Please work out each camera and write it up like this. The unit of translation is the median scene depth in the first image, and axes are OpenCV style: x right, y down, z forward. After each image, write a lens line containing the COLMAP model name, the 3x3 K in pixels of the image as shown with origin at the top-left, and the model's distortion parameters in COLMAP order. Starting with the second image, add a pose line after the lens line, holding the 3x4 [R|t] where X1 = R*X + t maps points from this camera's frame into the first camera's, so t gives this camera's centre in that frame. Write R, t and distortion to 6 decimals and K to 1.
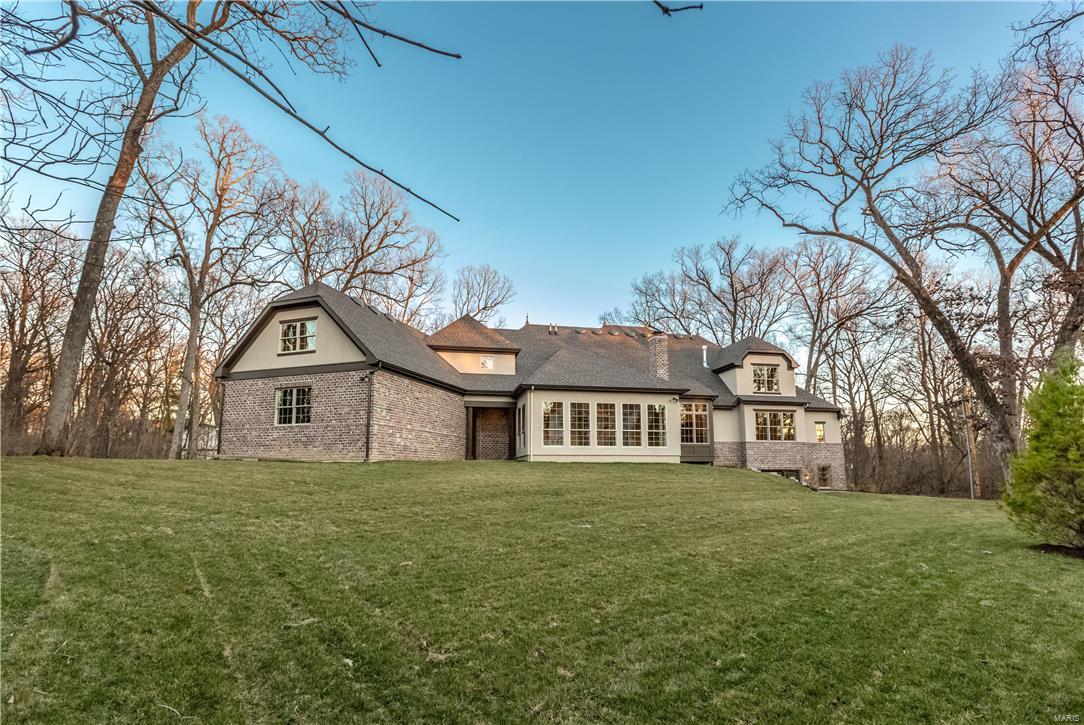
lens RADIAL K [[477.8, 0, 554.5], [0, 477.8, 408.1], [0, 0, 1]] dist [-0.001034, 0.000081]
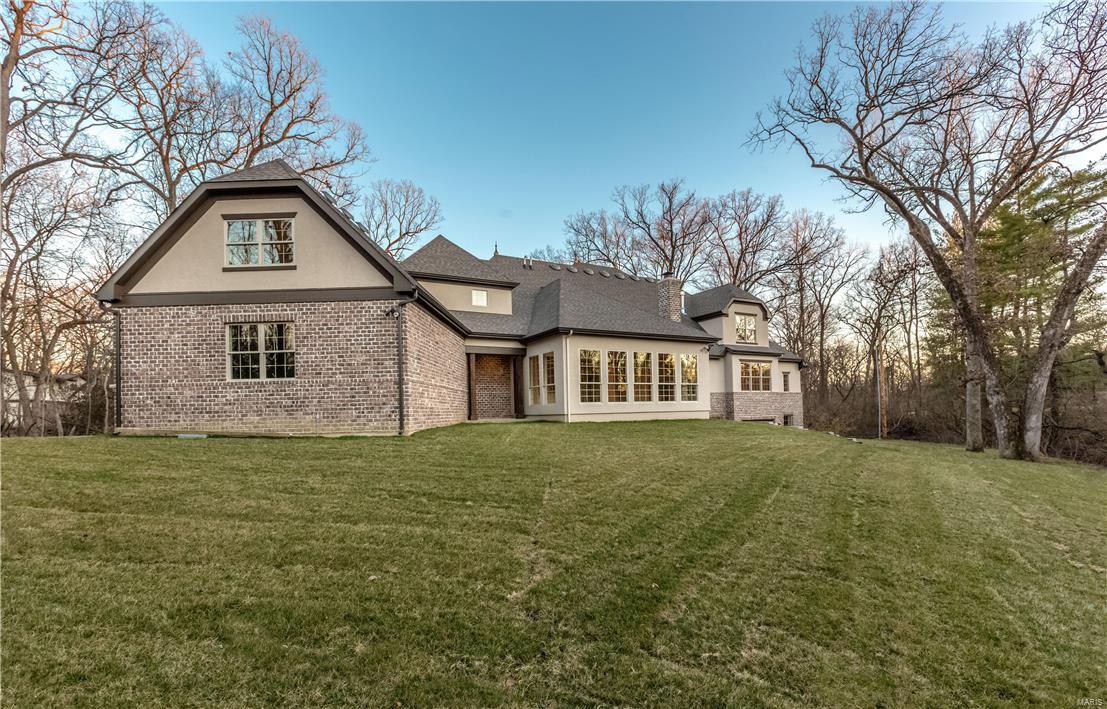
lens RADIAL K [[464.5, 0, 554.0], [0, 464.5, 399.6], [0, 0, 1]] dist [-0.000621, -0.000617]
pose [[0.960537, -0.011713, 0.277905, -0.269596], [-0.017578, 0.994560, 0.102671, -0.008584], [-0.277596, -0.103504, 0.955106, 0.220724]]
